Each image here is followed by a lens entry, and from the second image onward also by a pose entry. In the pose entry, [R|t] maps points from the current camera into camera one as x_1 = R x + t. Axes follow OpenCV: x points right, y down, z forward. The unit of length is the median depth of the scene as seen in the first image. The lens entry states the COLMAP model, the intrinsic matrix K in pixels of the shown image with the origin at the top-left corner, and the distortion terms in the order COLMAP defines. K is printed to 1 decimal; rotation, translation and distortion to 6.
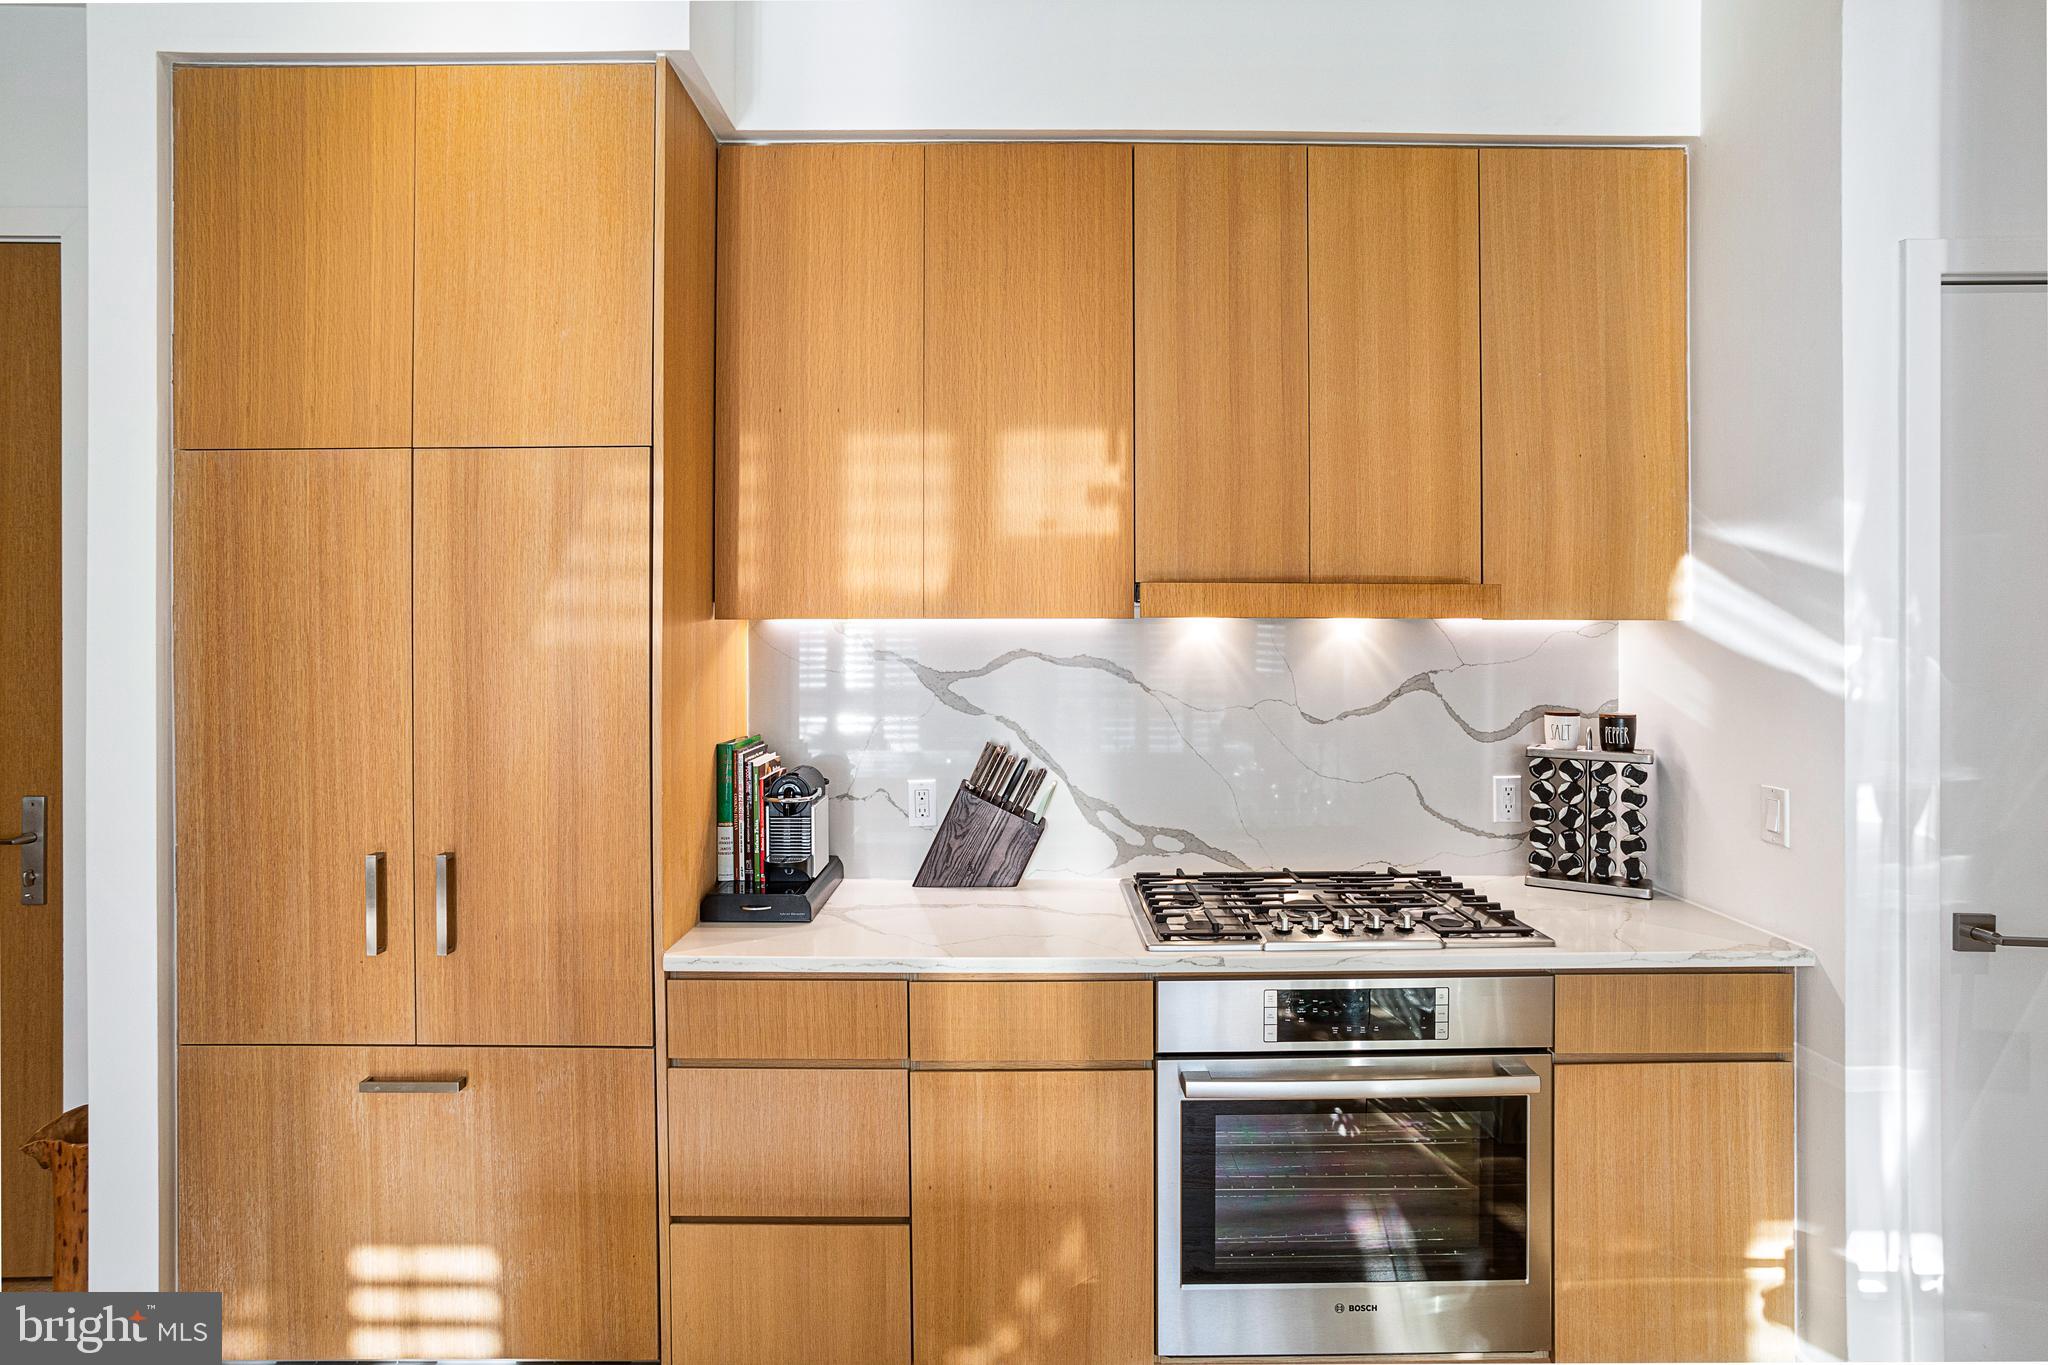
lens RADIAL K [[1001.1, 0, 1021.5], [0, 1001.1, 646.0], [0, 0, 1]] dist [-0.049132, 0.025191]
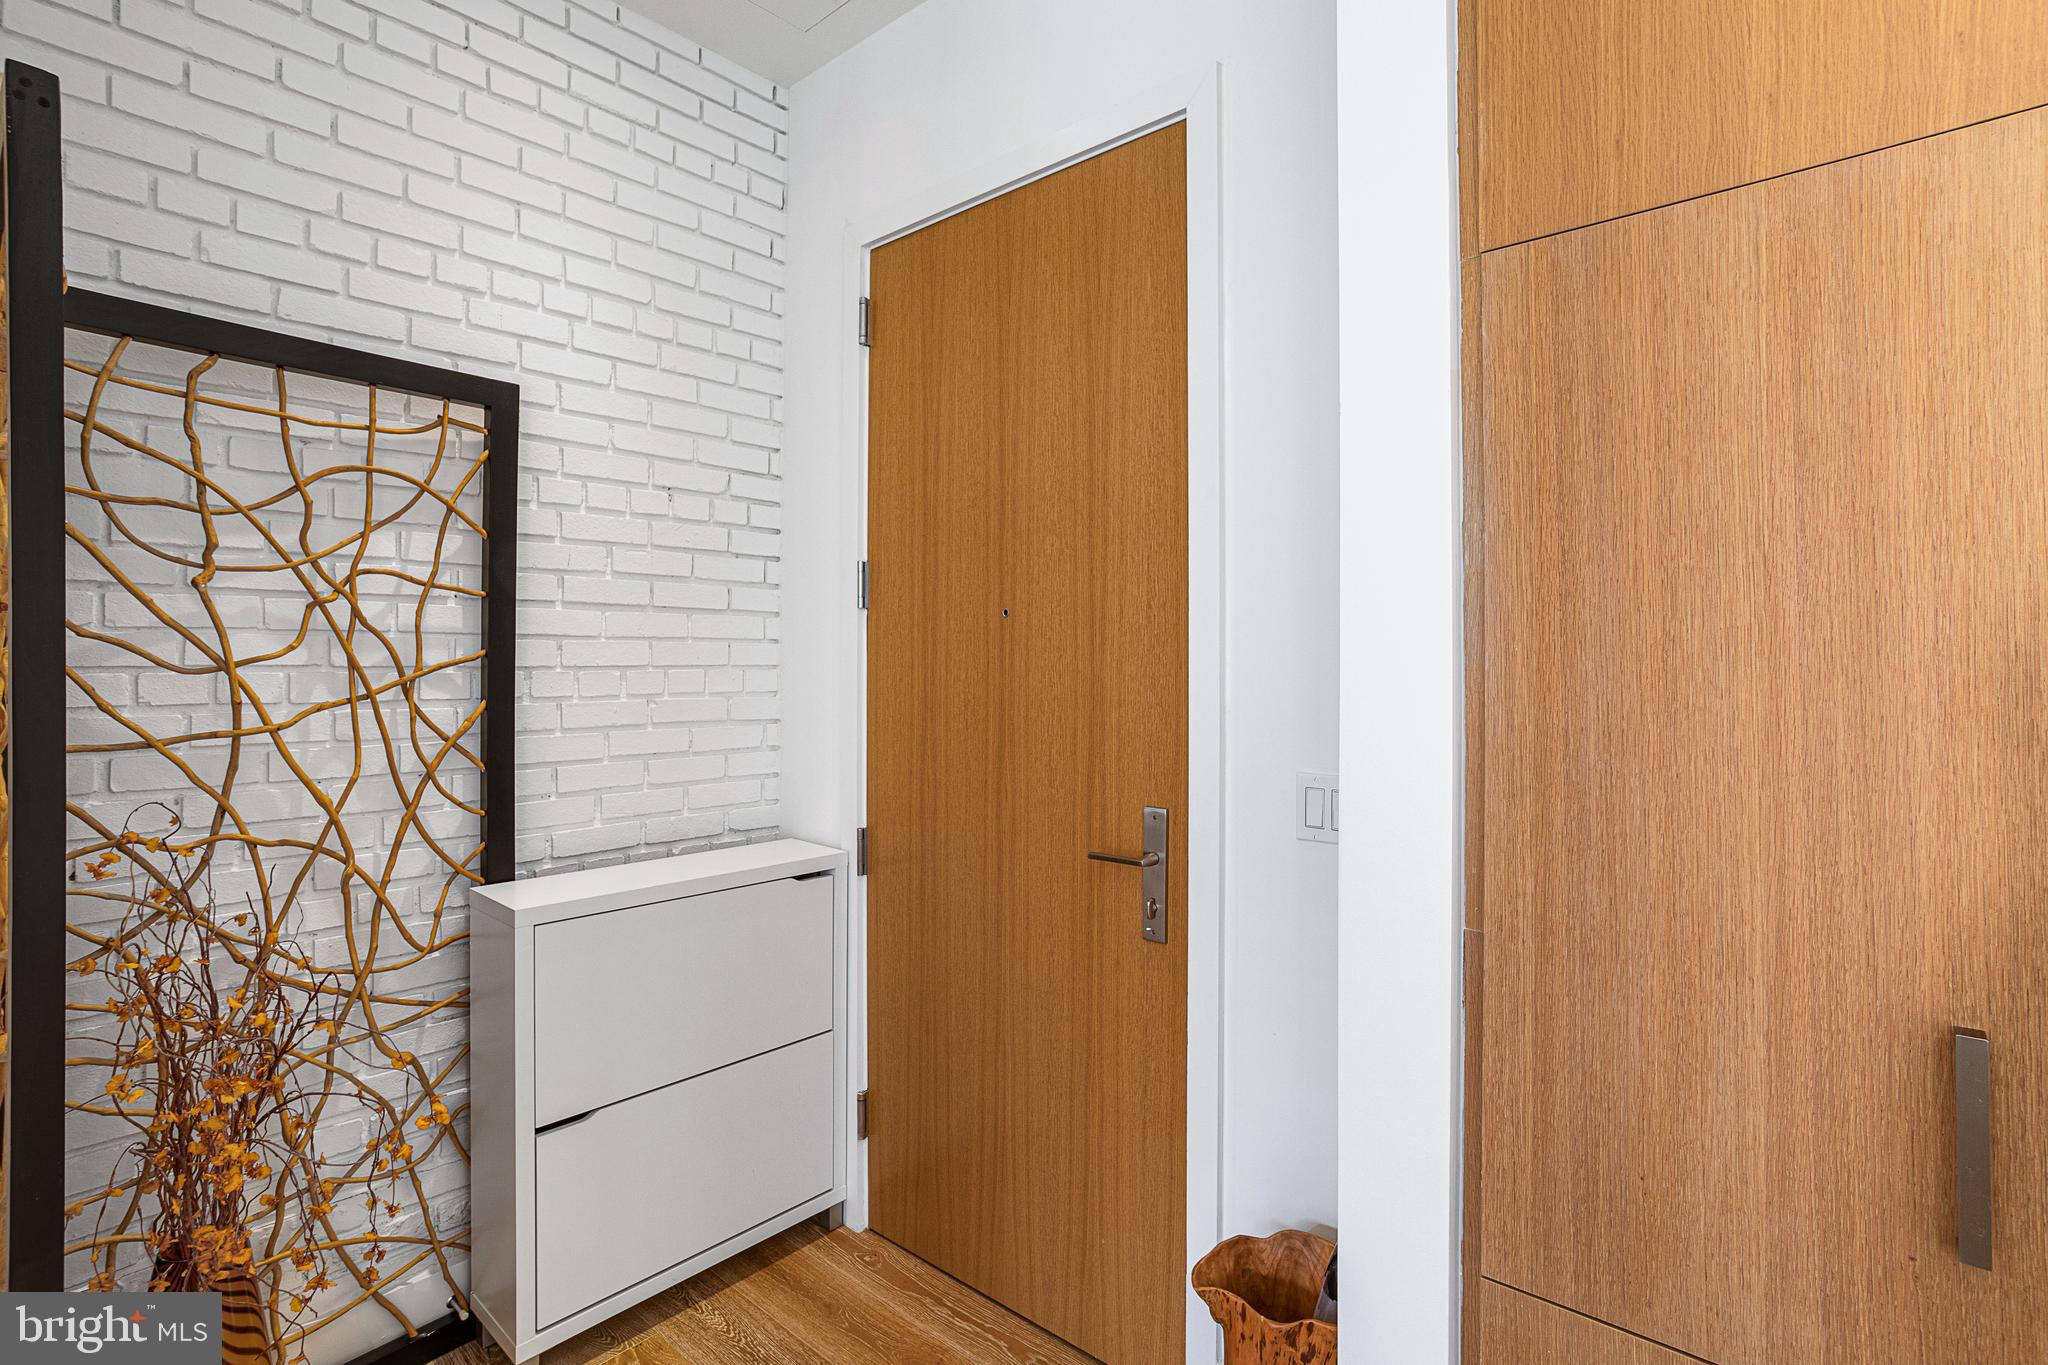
lens RADIAL K [[1001.1, 0, 1019.5], [0, 1001.1, 656.6], [0, 0, 1]] dist [-0.049132, 0.025191]
pose [[0.750971, -0.003564, -0.660326, -0.670542], [-0.003579, 0.999949, -0.009467, 0.045997], [0.660326, 0.009473, 0.750920, 0.372899]]
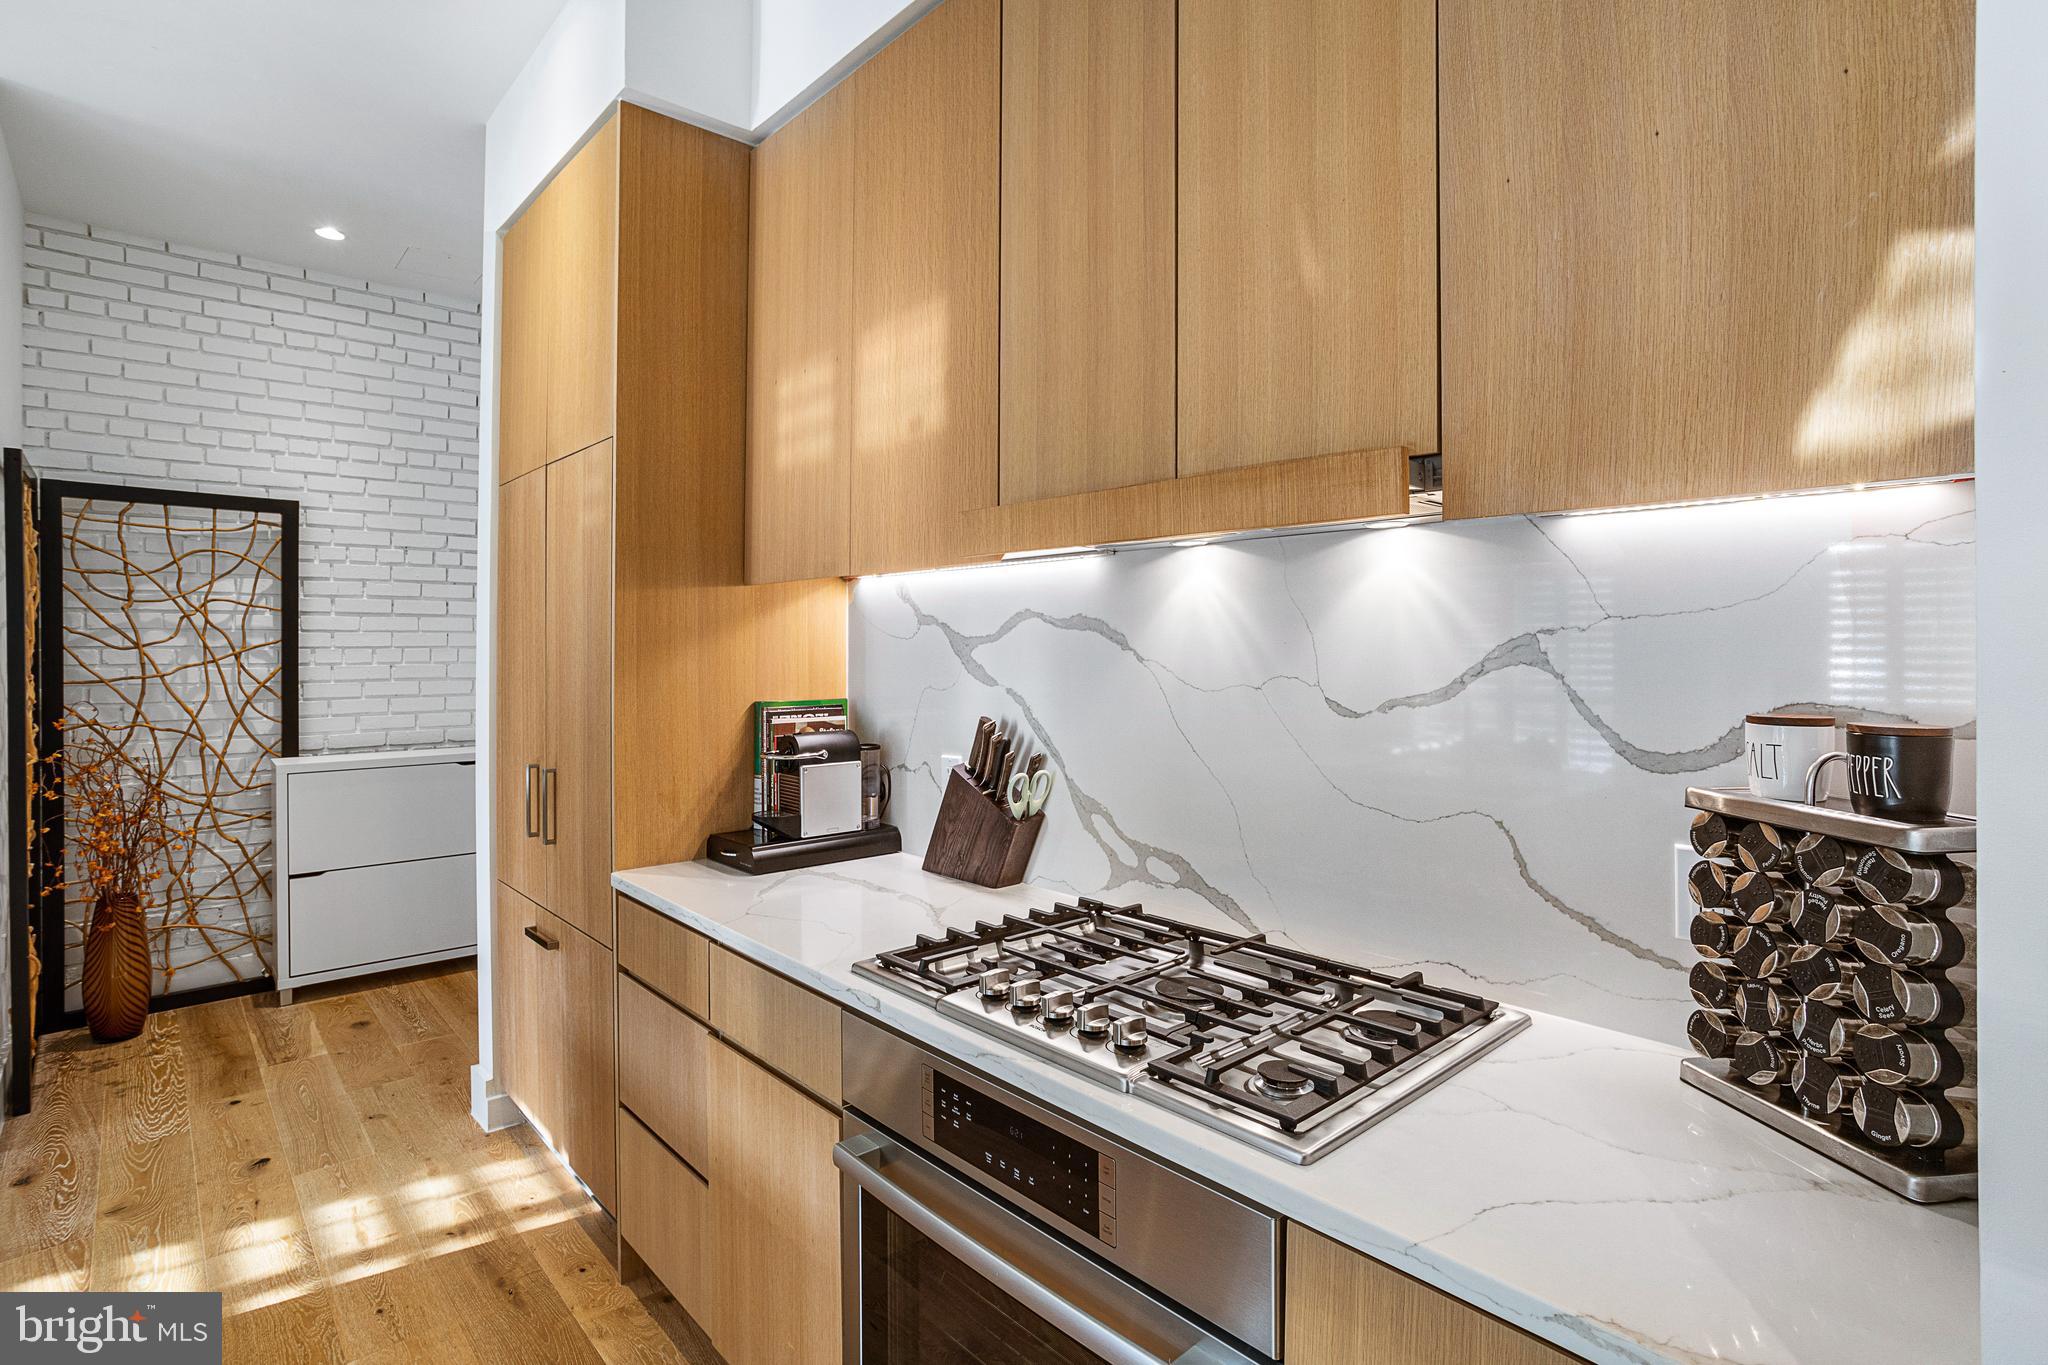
lens RADIAL K [[1001.1, 0, 1013.5], [0, 1001.1, 648.0], [0, 0, 1]] dist [-0.049132, 0.025191]
pose [[0.670267, 0.001808, -0.742118, 0.797665], [-0.004915, 0.999986, -0.002004, 0.048173], [0.742104, 0.004991, 0.670266, 0.556461]]
